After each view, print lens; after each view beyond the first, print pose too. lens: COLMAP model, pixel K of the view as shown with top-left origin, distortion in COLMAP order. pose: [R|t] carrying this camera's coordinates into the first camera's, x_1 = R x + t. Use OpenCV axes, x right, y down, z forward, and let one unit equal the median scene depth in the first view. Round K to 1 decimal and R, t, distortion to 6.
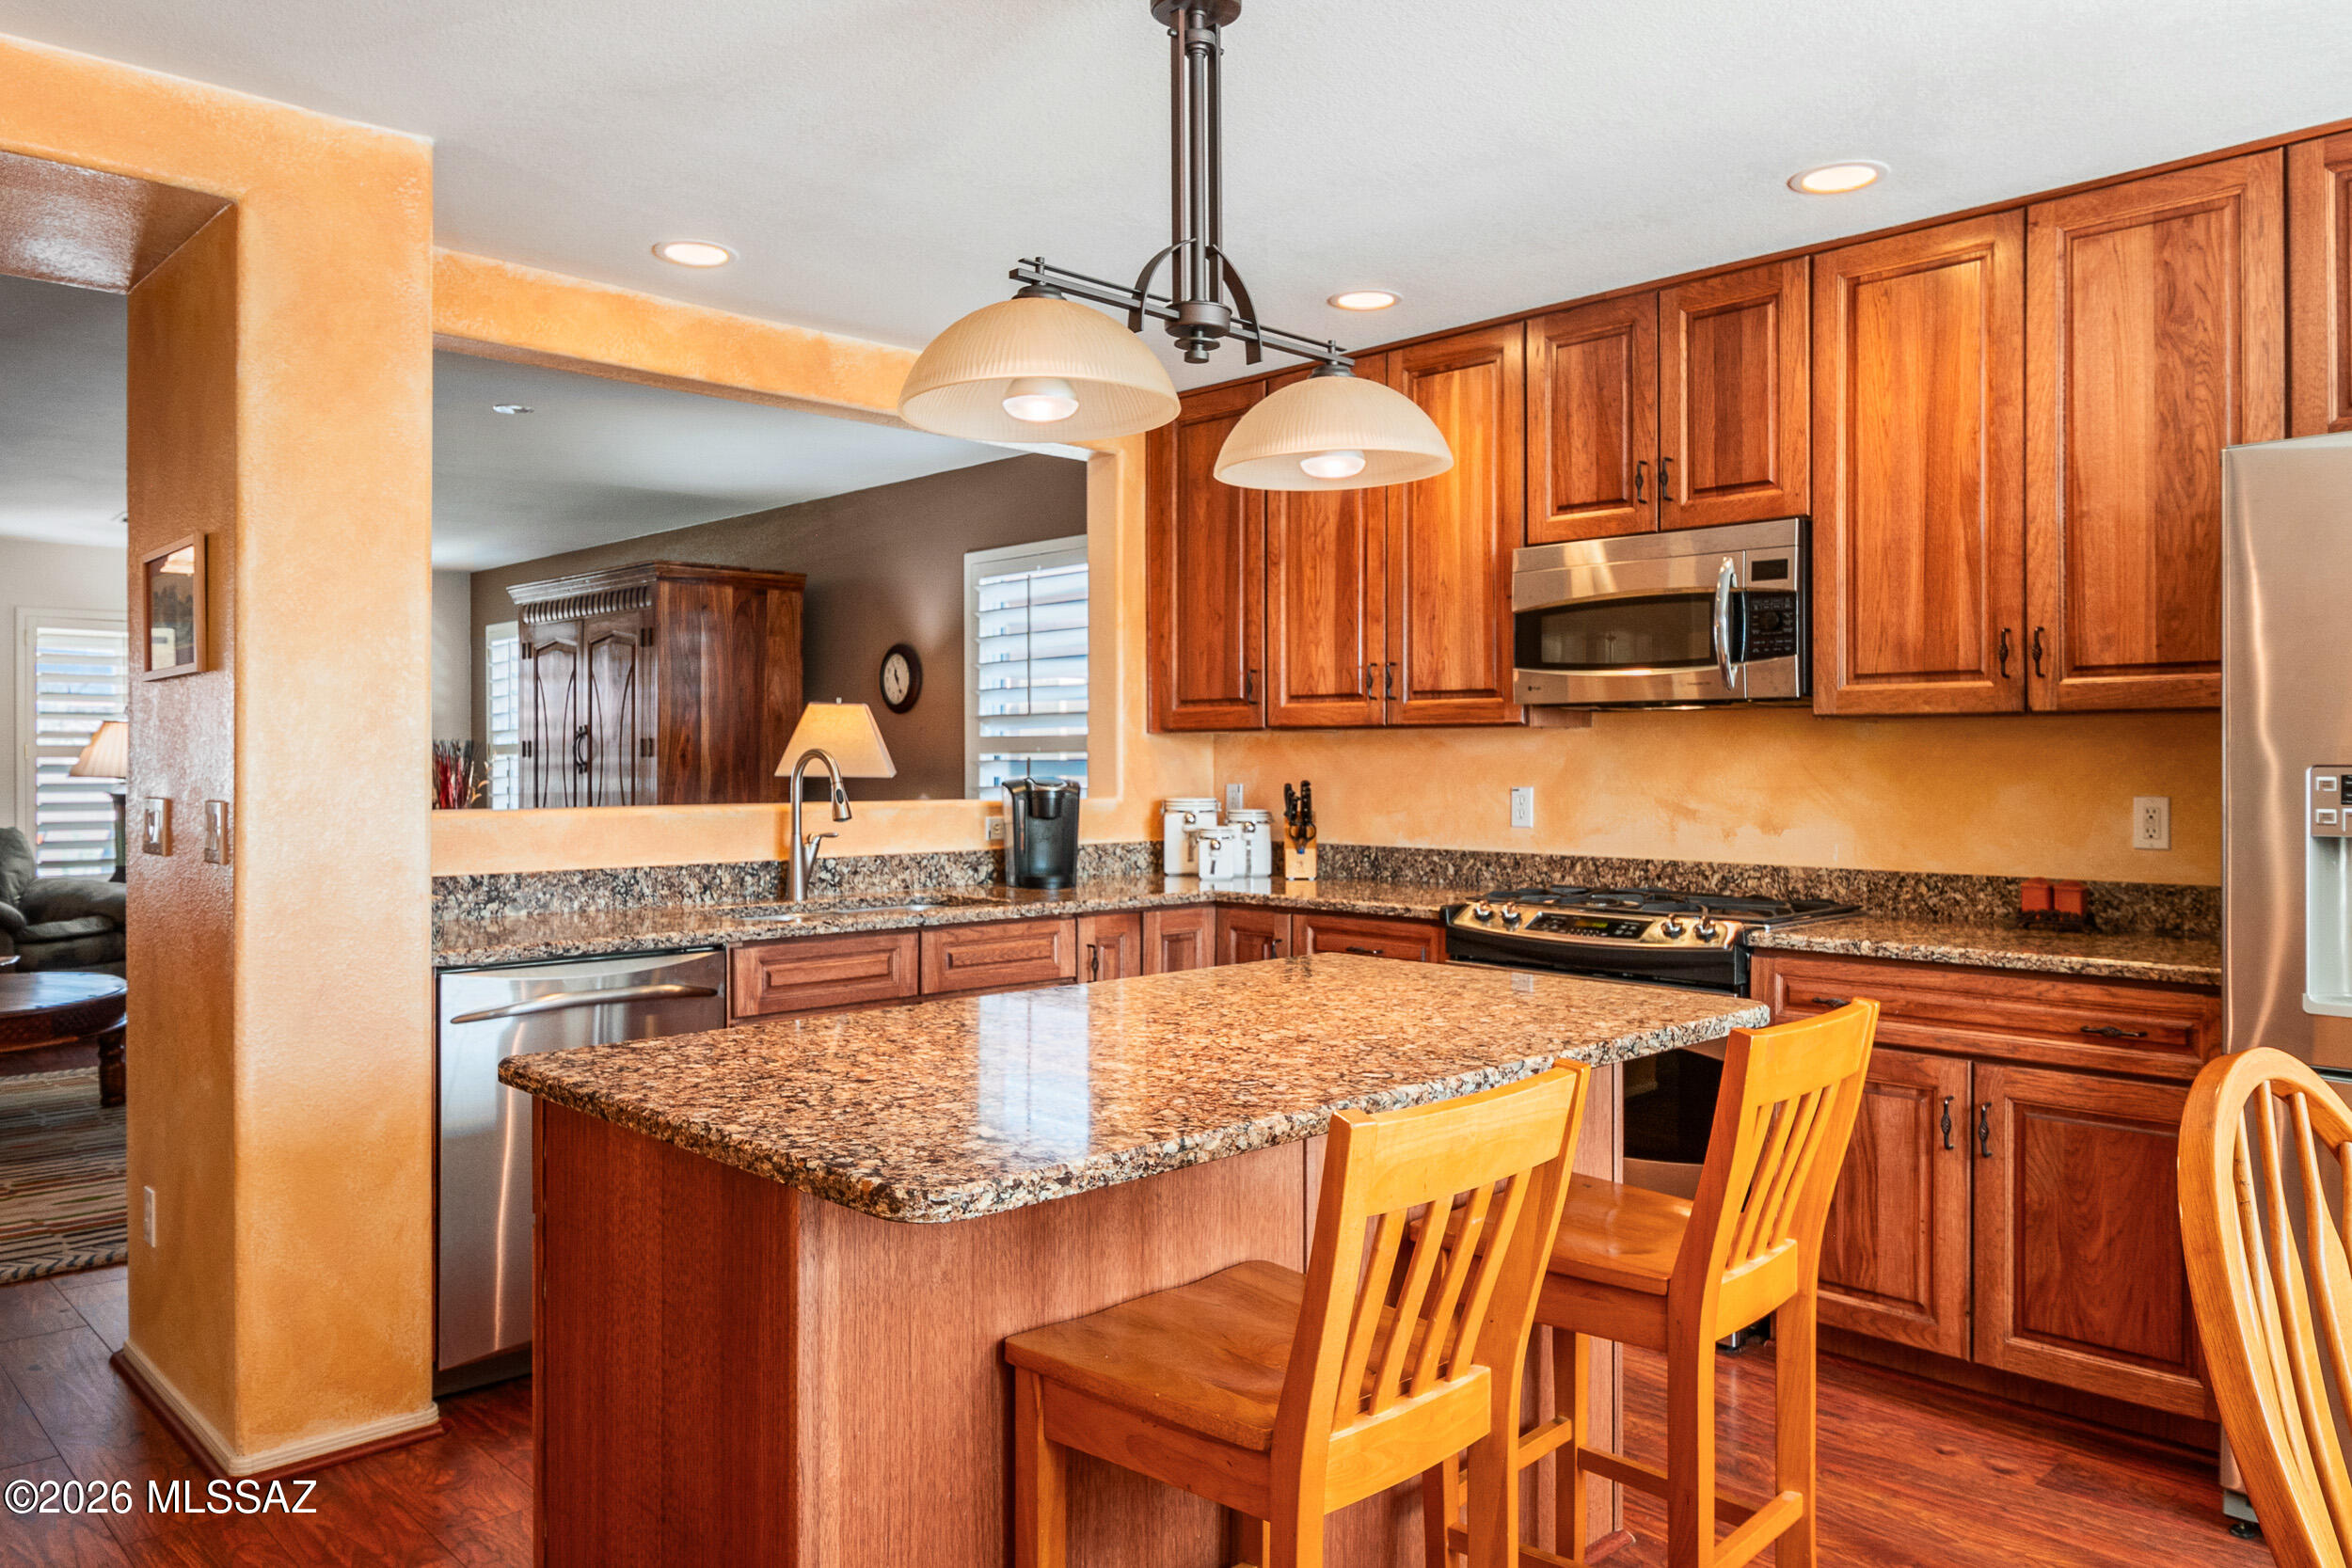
lens RADIAL K [[1624.6, 0, 1180.3], [0, 1624.6, 757.6], [0, 0, 1]] dist [-0.007292, -0.003126]
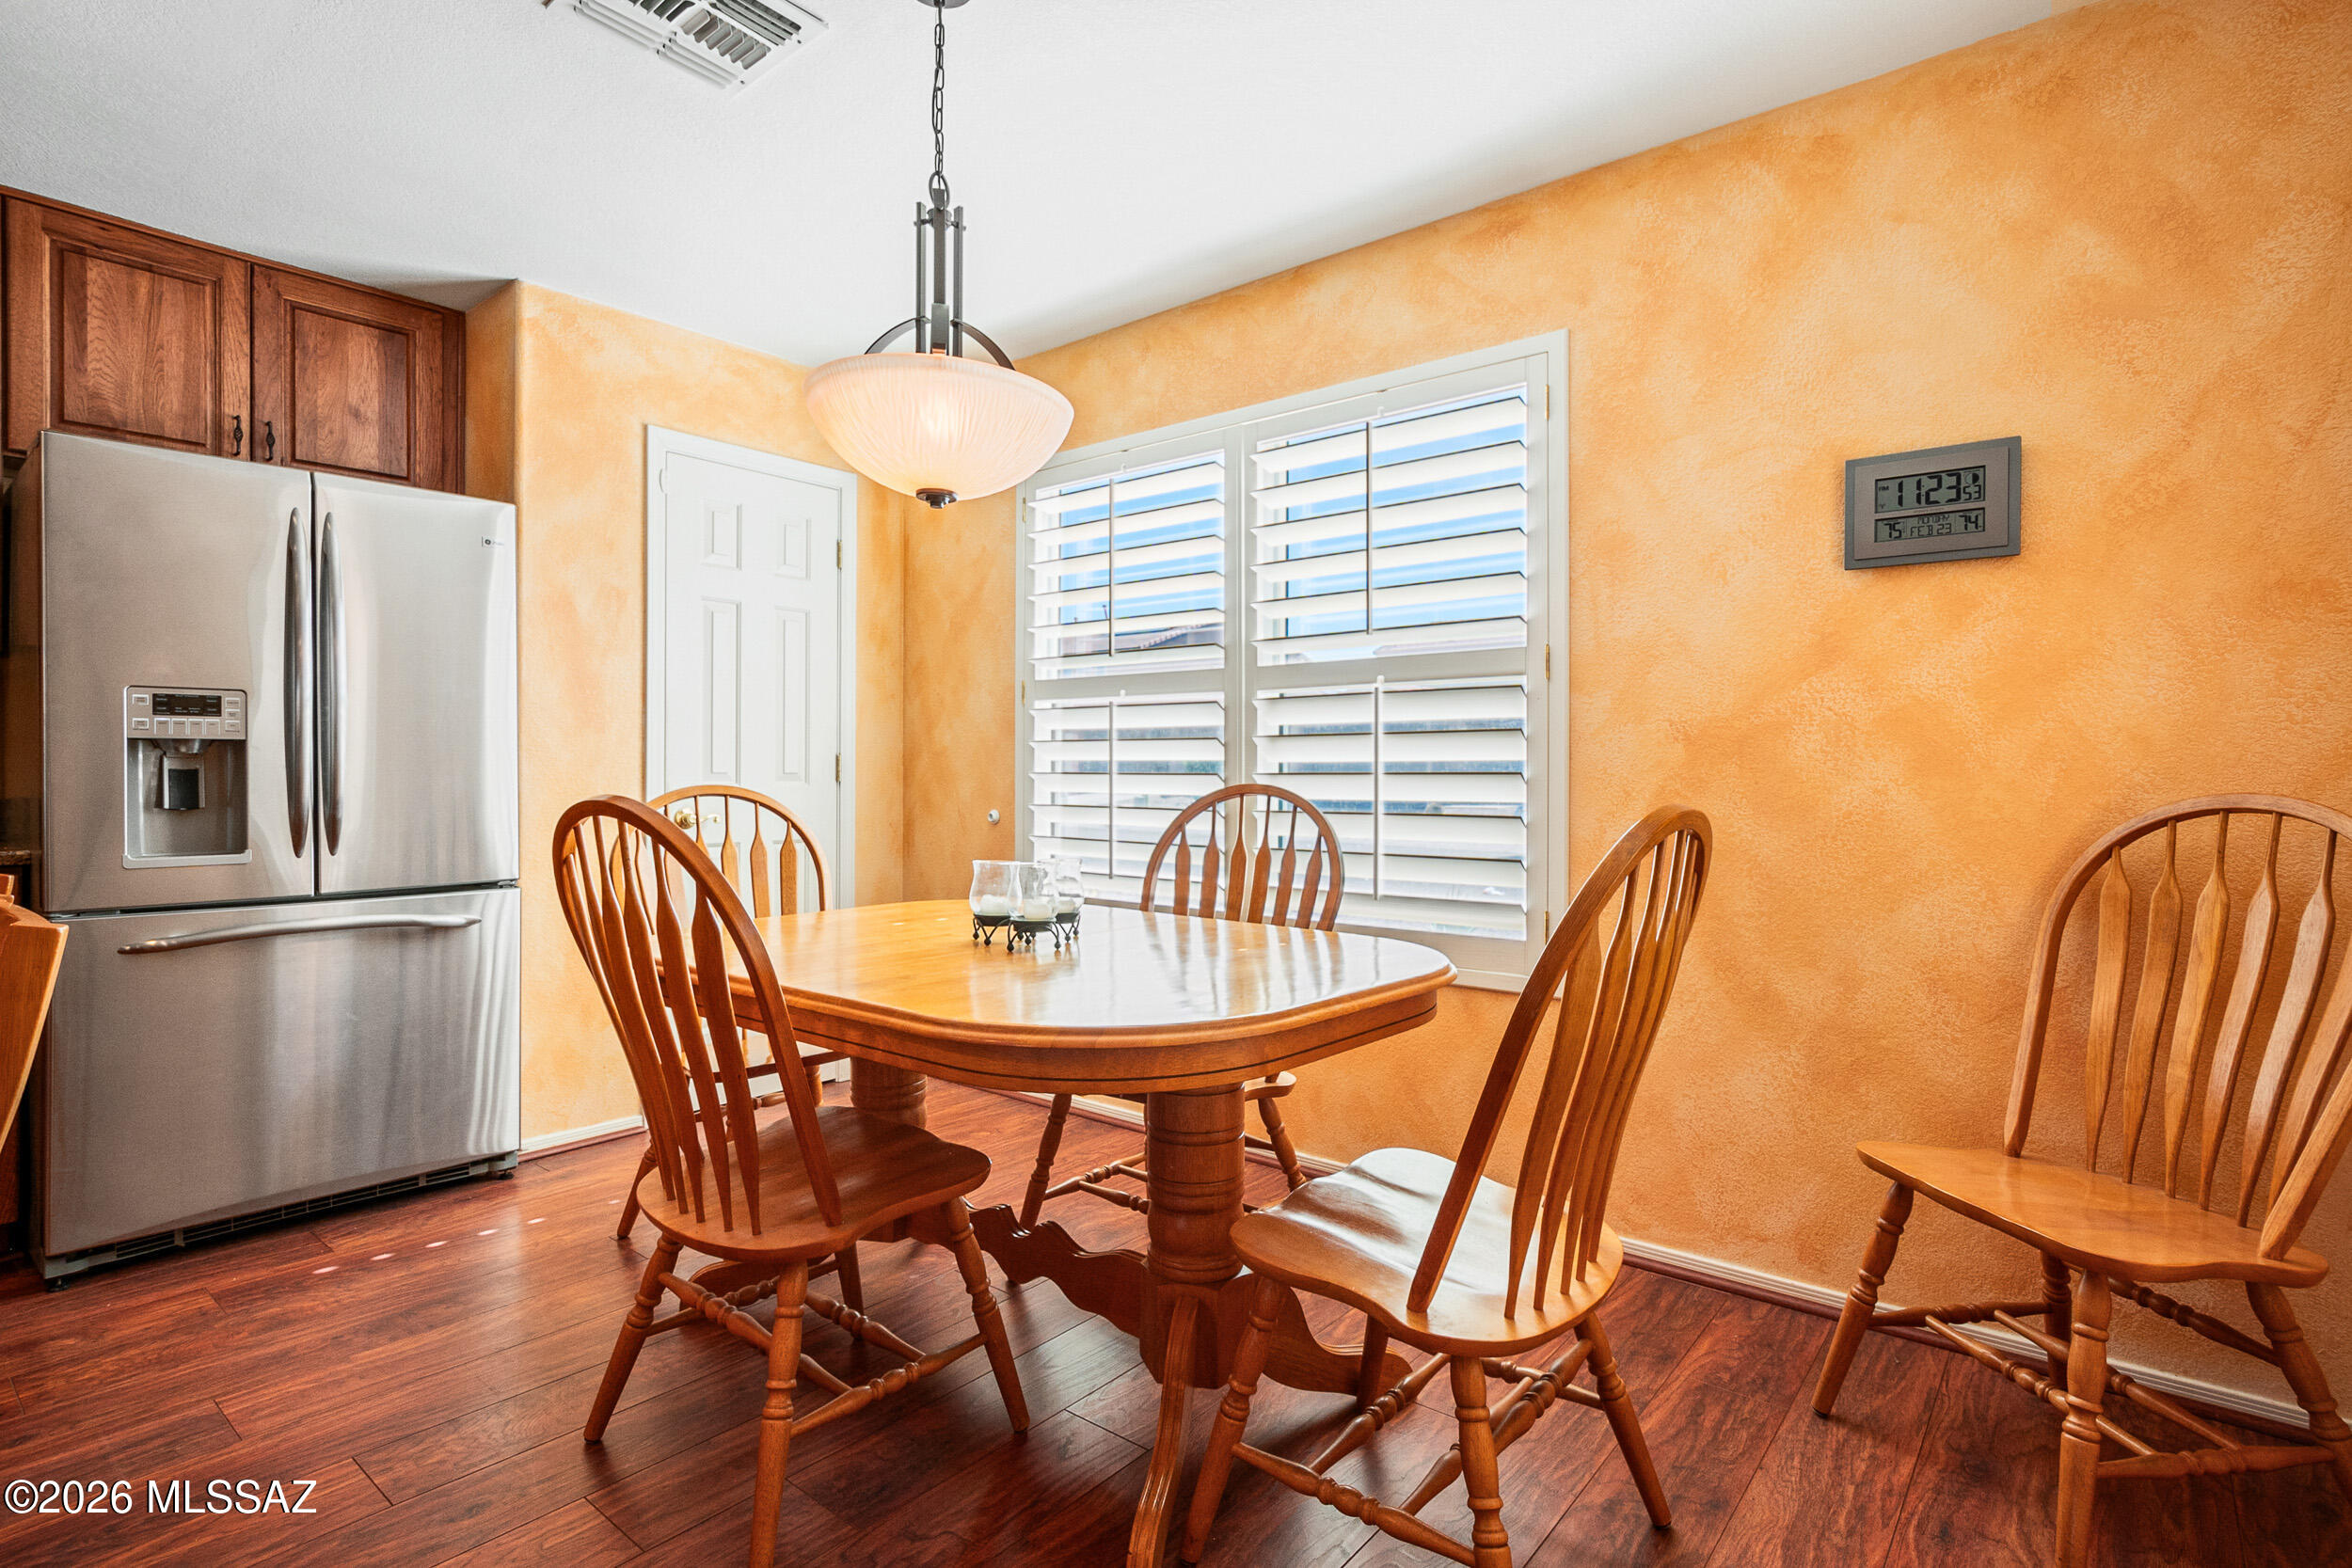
lens RADIAL K [[1149.3, 0, 1162.0], [0, 1149.3, 783.2], [0, 0, 1]] dist [0.008778, -0.005268]
pose [[-0.103750, -0.007371, 0.994576, -0.233616], [-0.003795, 0.999968, 0.007015, 0.051172], [-0.994596, -0.003047, -0.103774, 0.157140]]
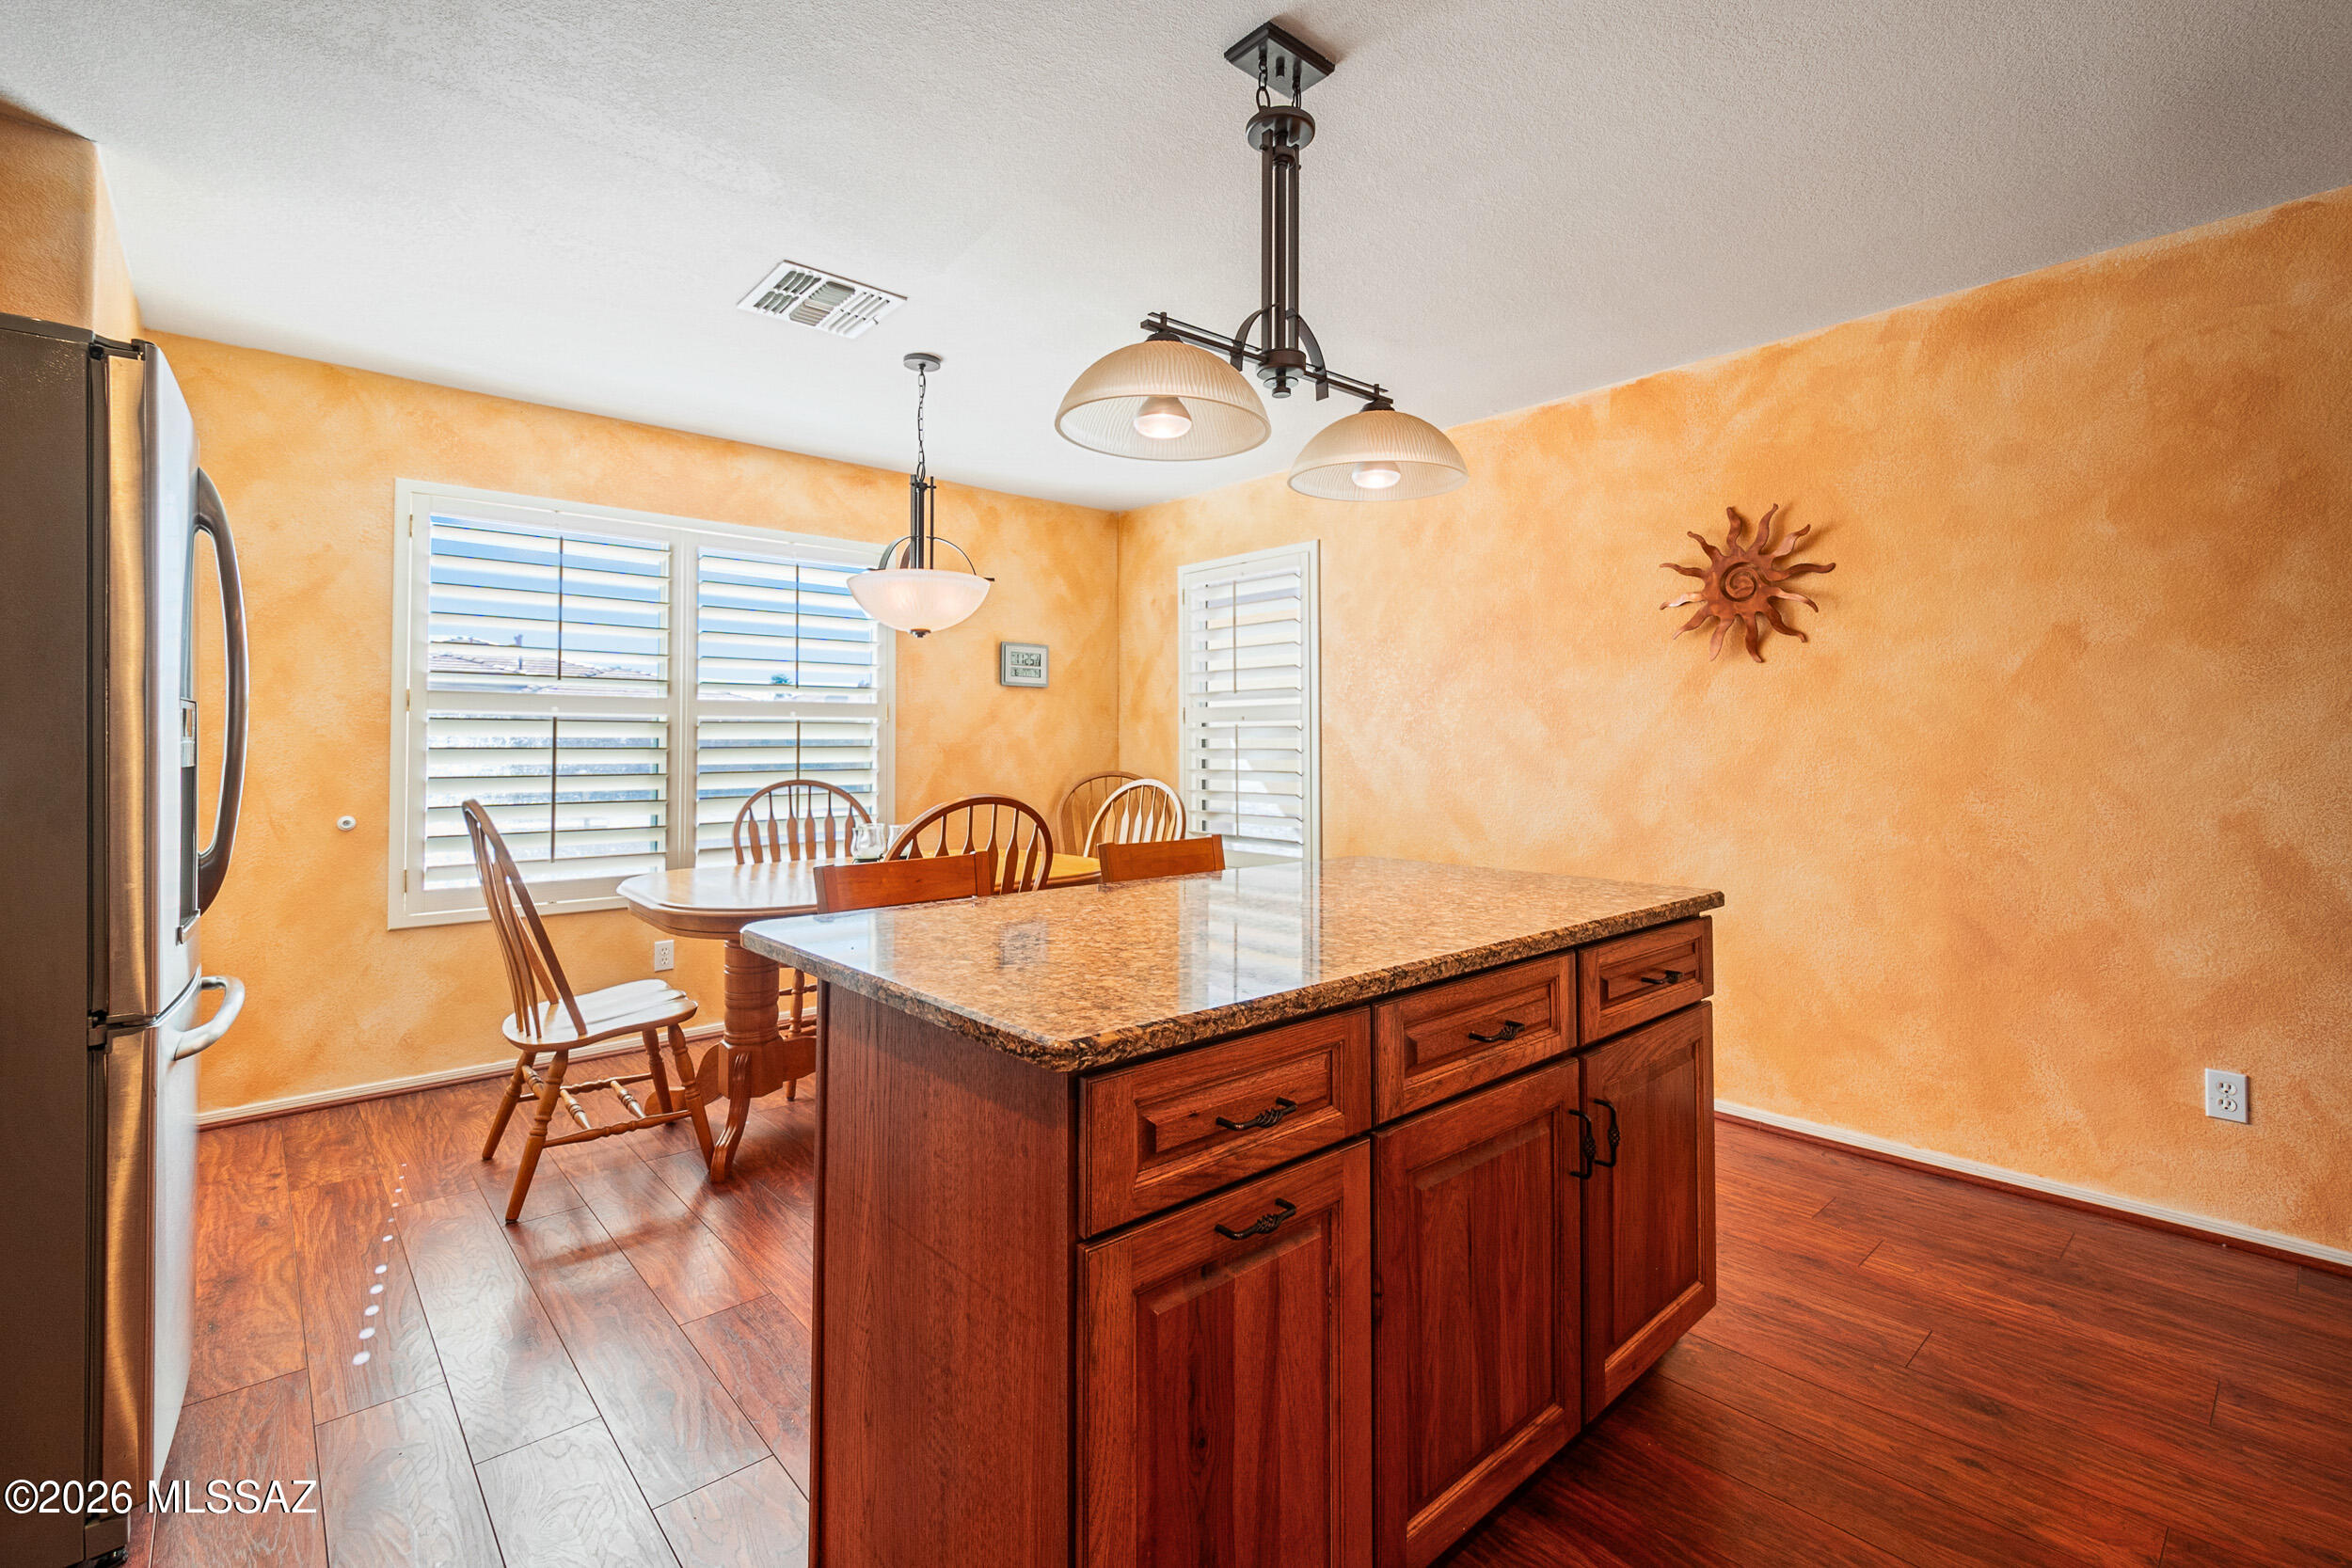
lens RADIAL K [[1034.9, 0, 1184.8], [0, 1034.9, 727.4], [0, 0, 1]] dist [0.003913, -0.000416]
pose [[-0.998749, 0.002954, 0.049909, 0.022528], [0.001951, 0.999796, -0.020126, 0.025663], [-0.049958, -0.020003, -0.998551, 1.070103]]
